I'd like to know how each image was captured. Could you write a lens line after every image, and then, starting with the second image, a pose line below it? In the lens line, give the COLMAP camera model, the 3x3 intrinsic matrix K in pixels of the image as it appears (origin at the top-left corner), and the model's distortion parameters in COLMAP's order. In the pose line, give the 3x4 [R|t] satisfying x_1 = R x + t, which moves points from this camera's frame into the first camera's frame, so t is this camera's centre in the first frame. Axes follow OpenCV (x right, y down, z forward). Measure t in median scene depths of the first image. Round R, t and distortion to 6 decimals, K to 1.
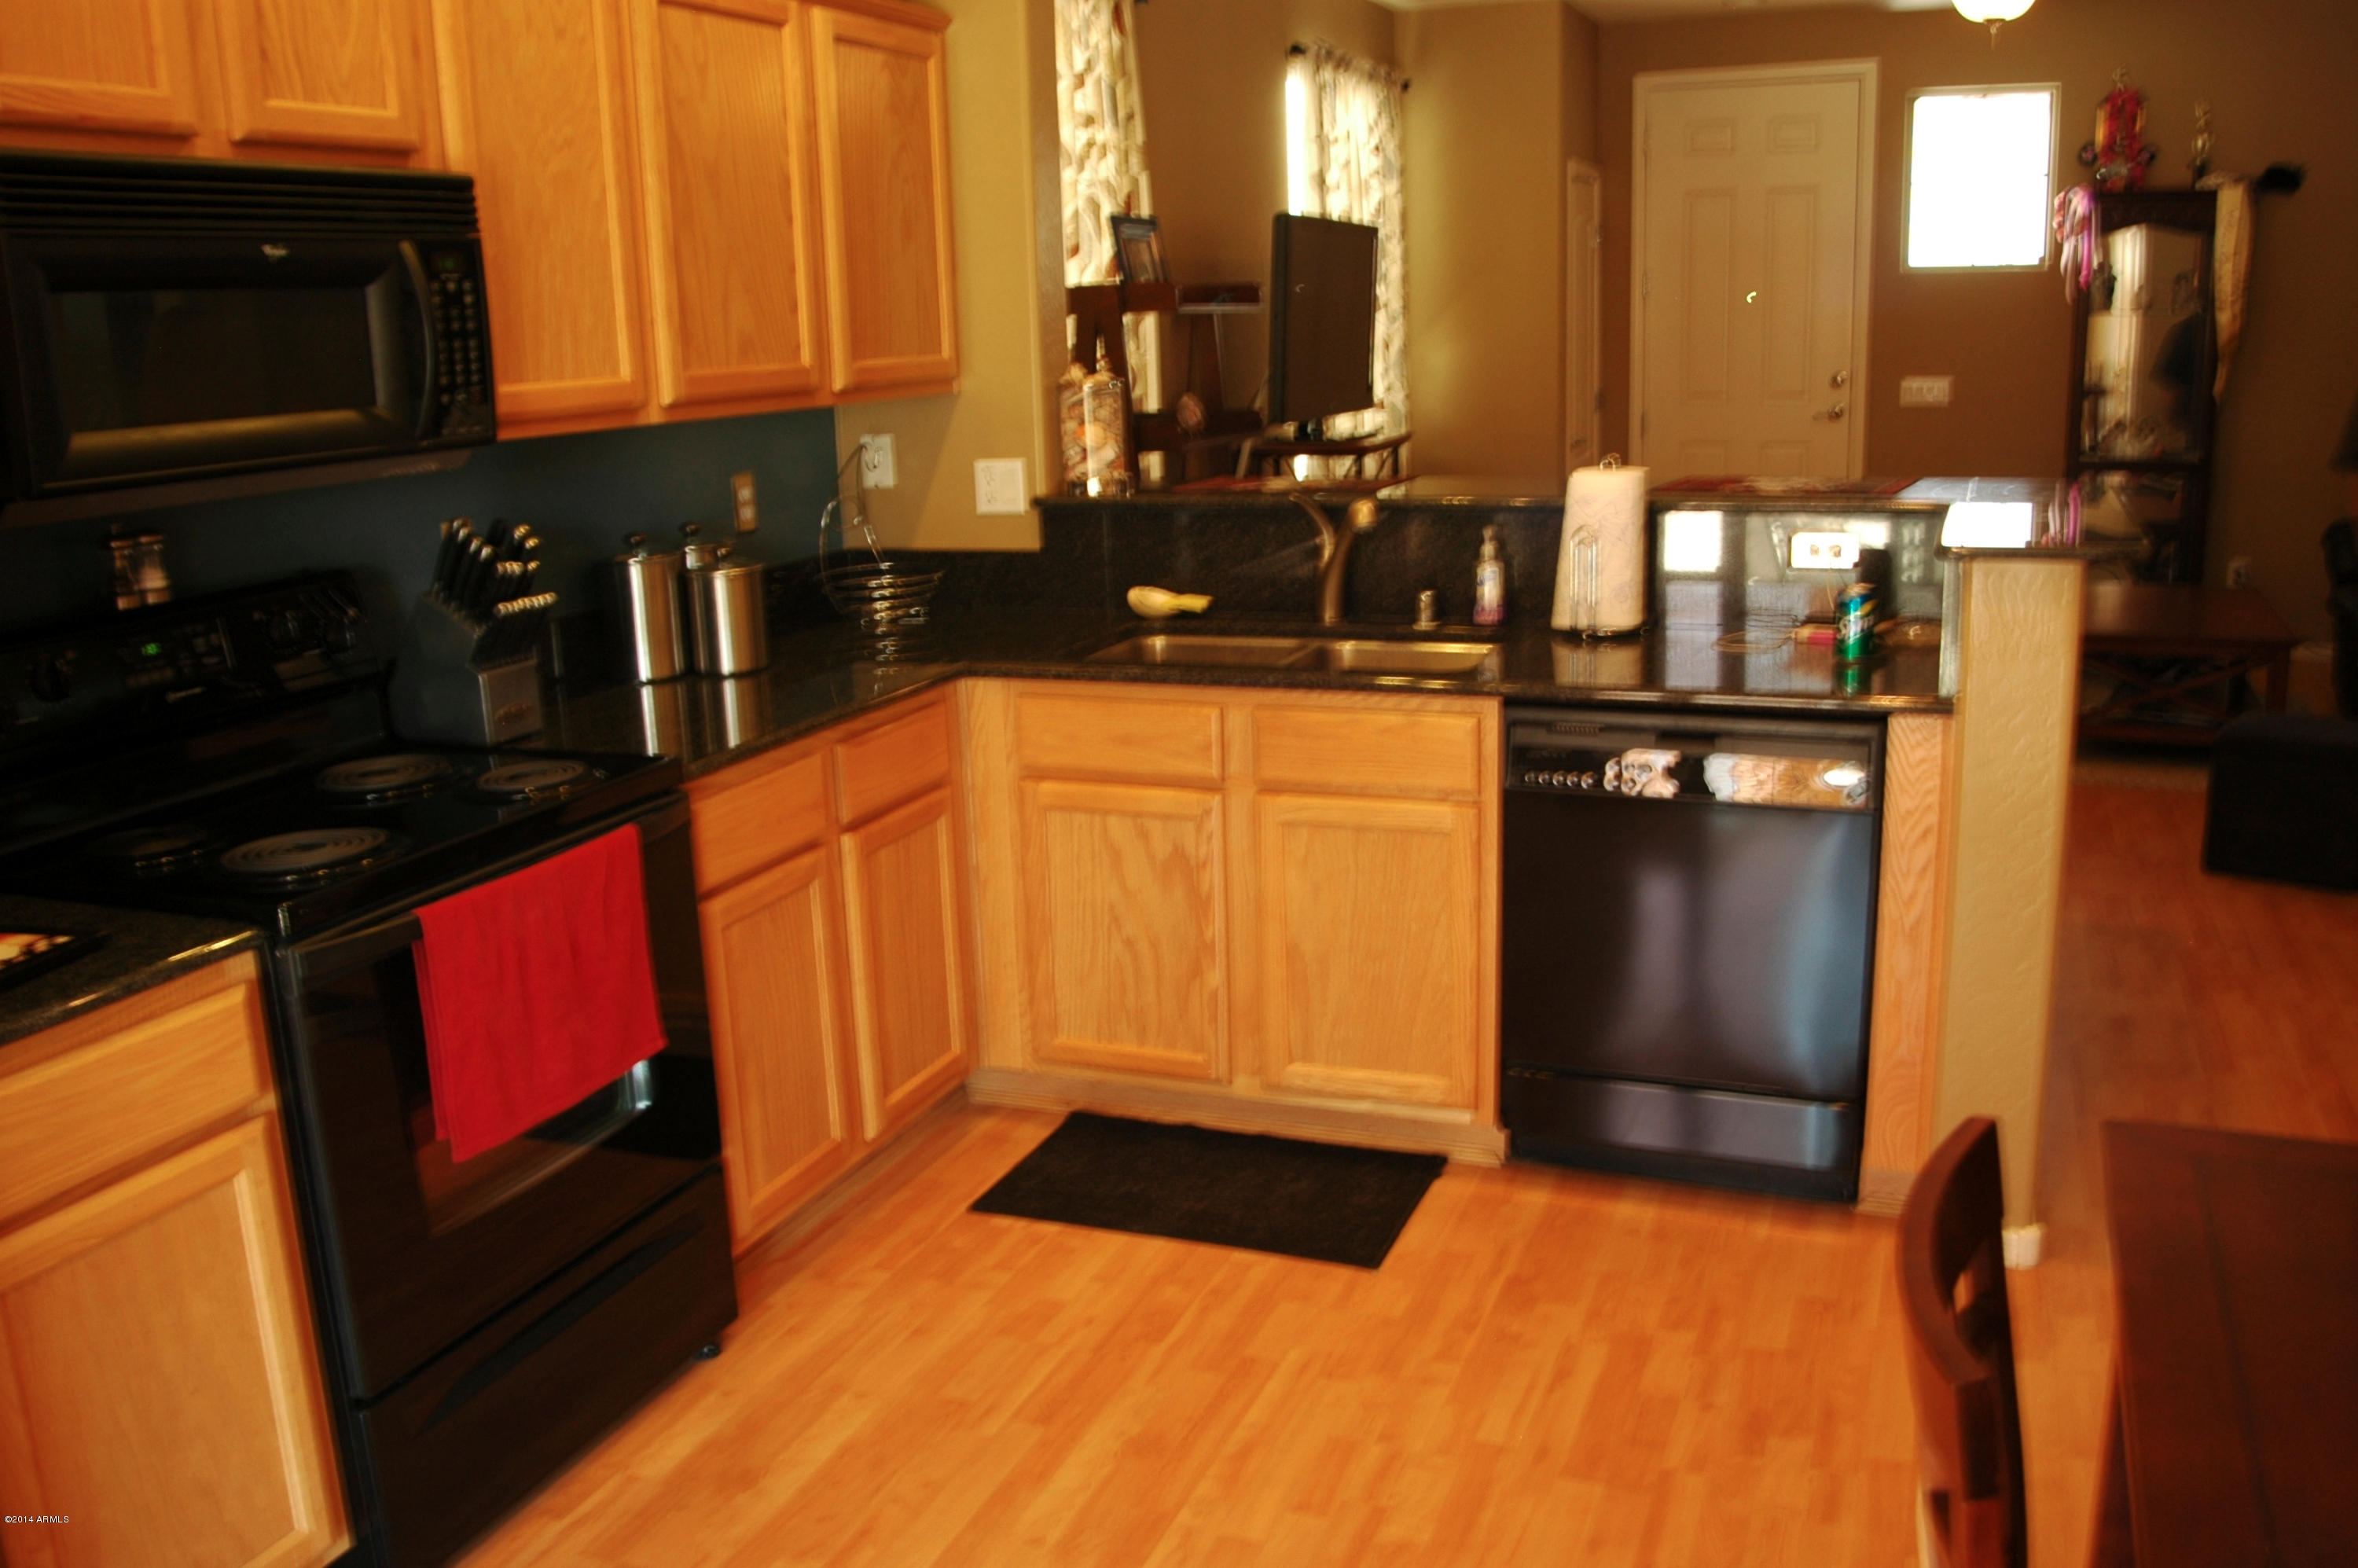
lens RADIAL K [[1972.5, 0, 1167.8], [0, 1972.5, 783.1], [0, 0, 1]] dist [-0.116121, 0.058634]
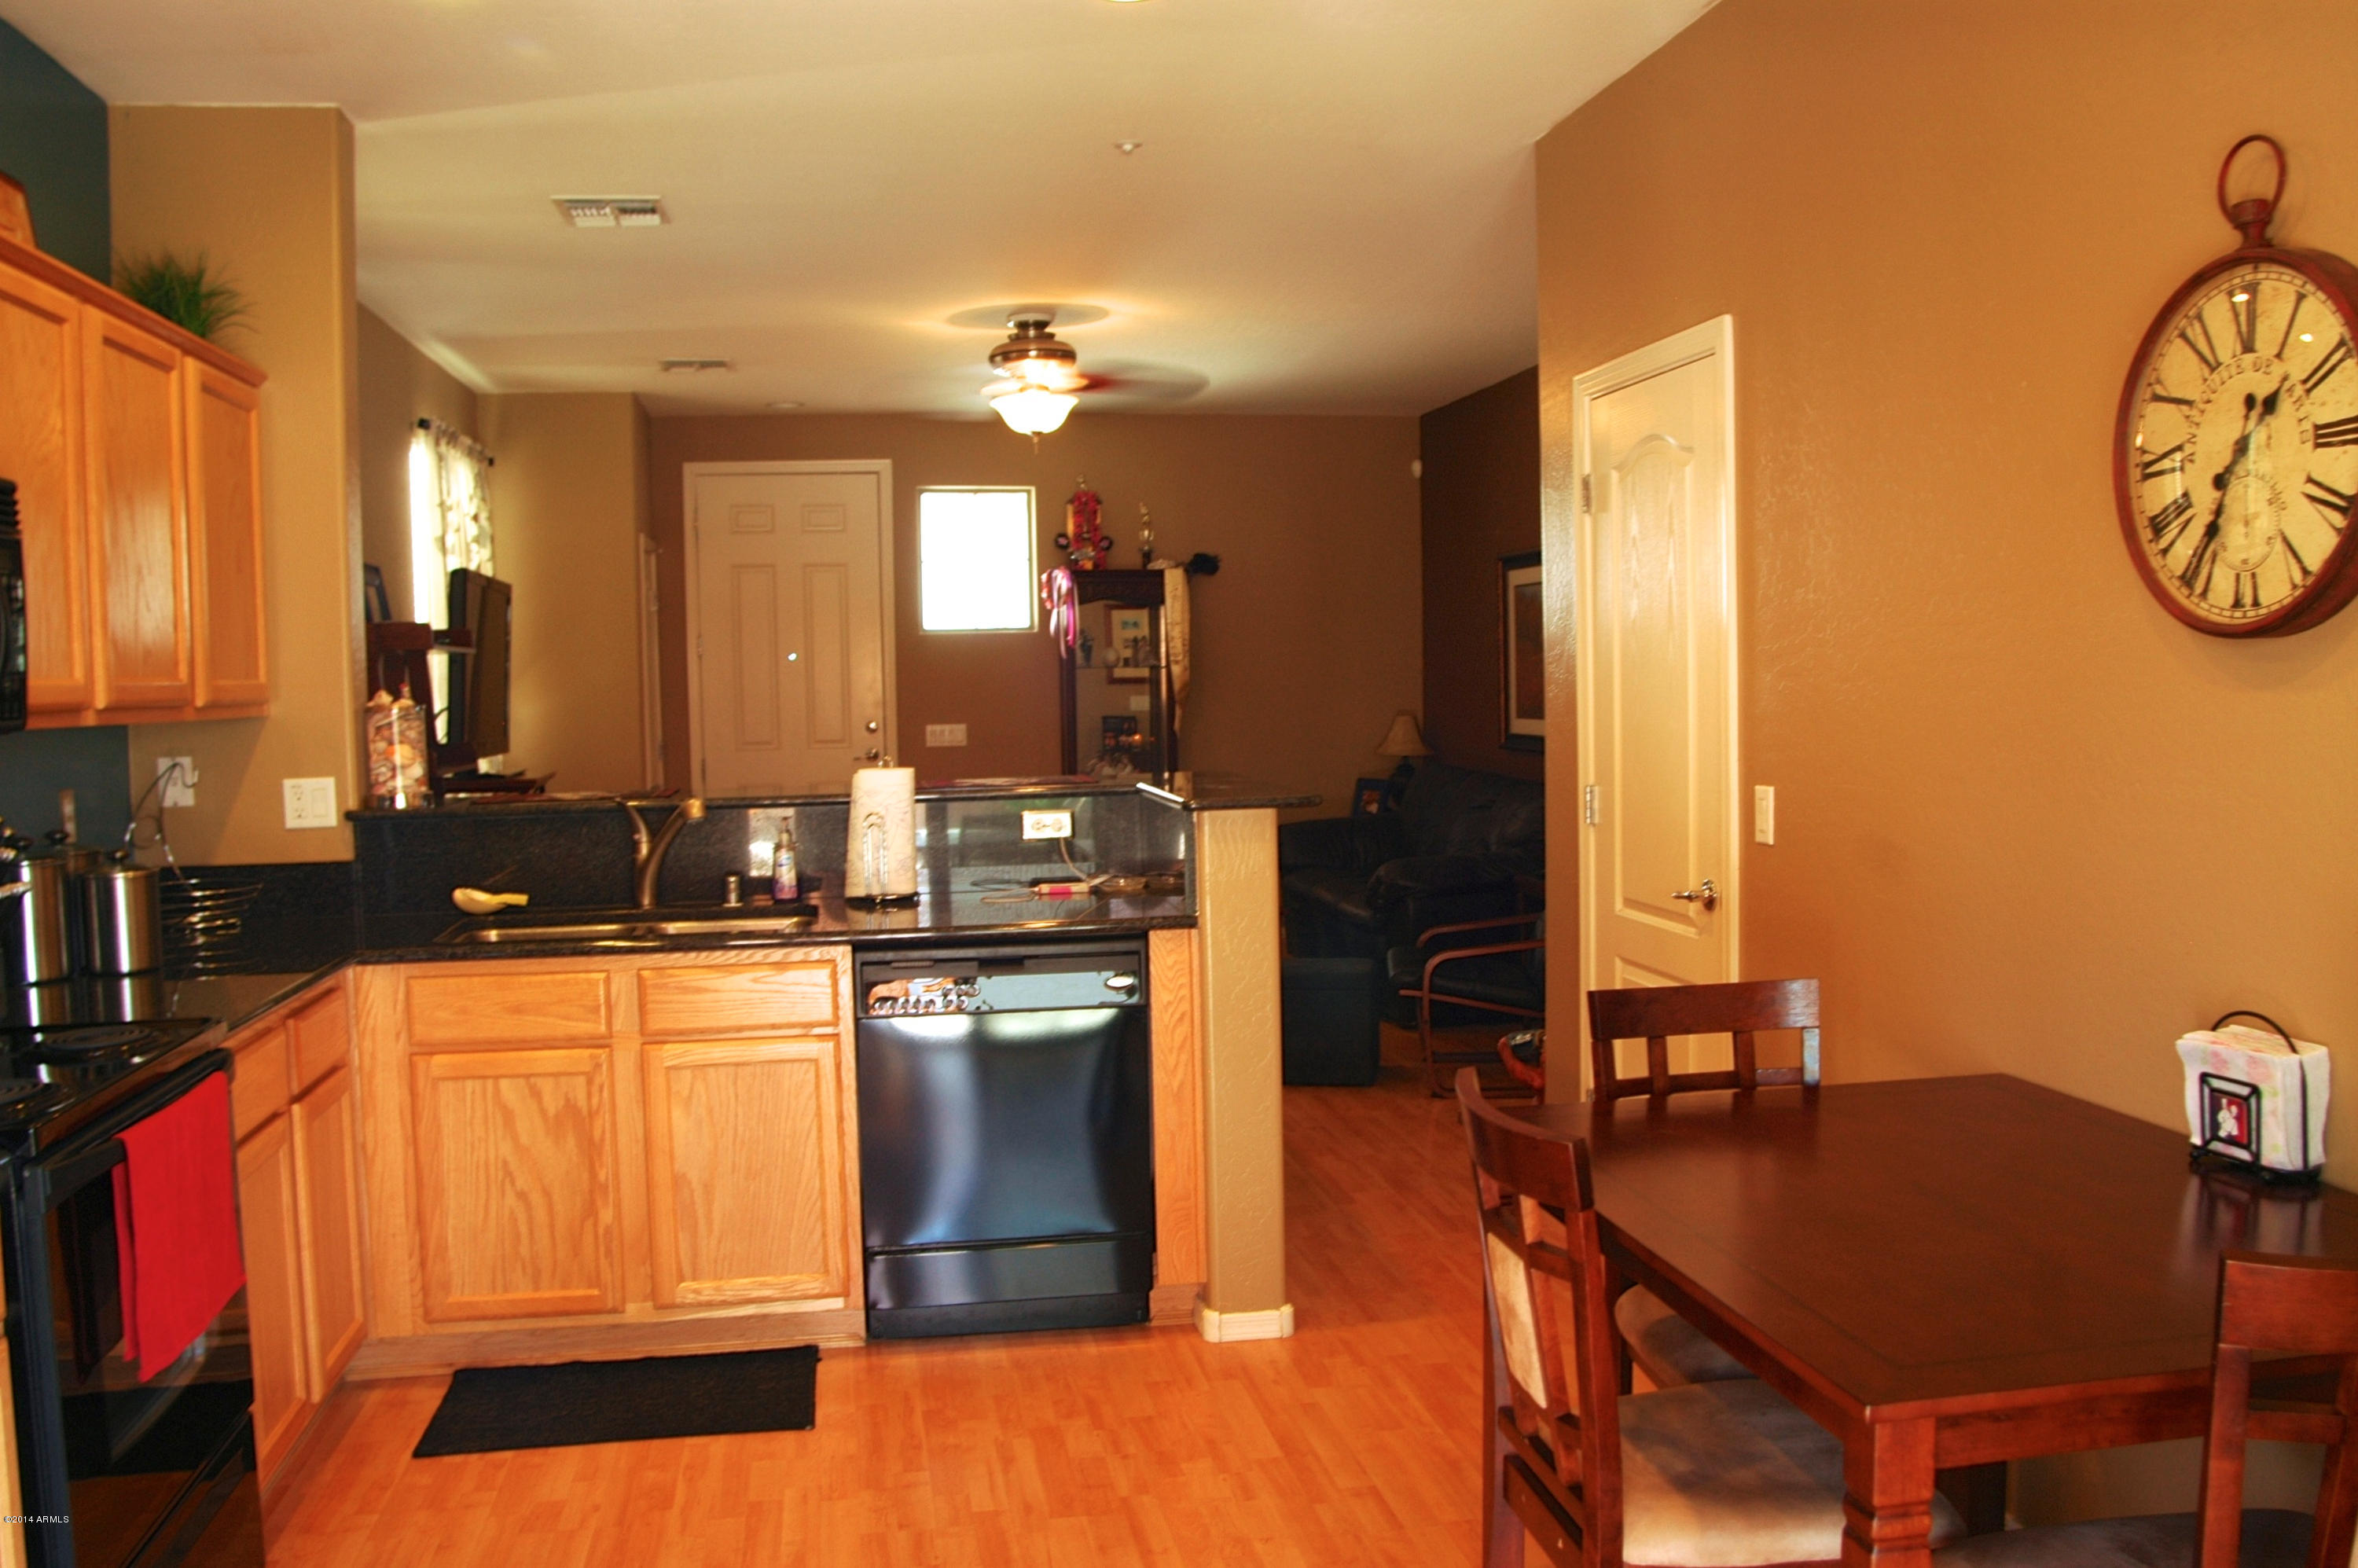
lens RADIAL K [[1972.5, 0, 1183.3], [0, 1972.5, 779.8], [0, 0, 1]] dist [-0.116121, 0.058634]
pose [[0.845878, -0.014600, 0.533176, -0.283754], [0.117193, 0.980285, -0.159082, 0.069452], [-0.520342, 0.197049, 0.830913, -0.141110]]
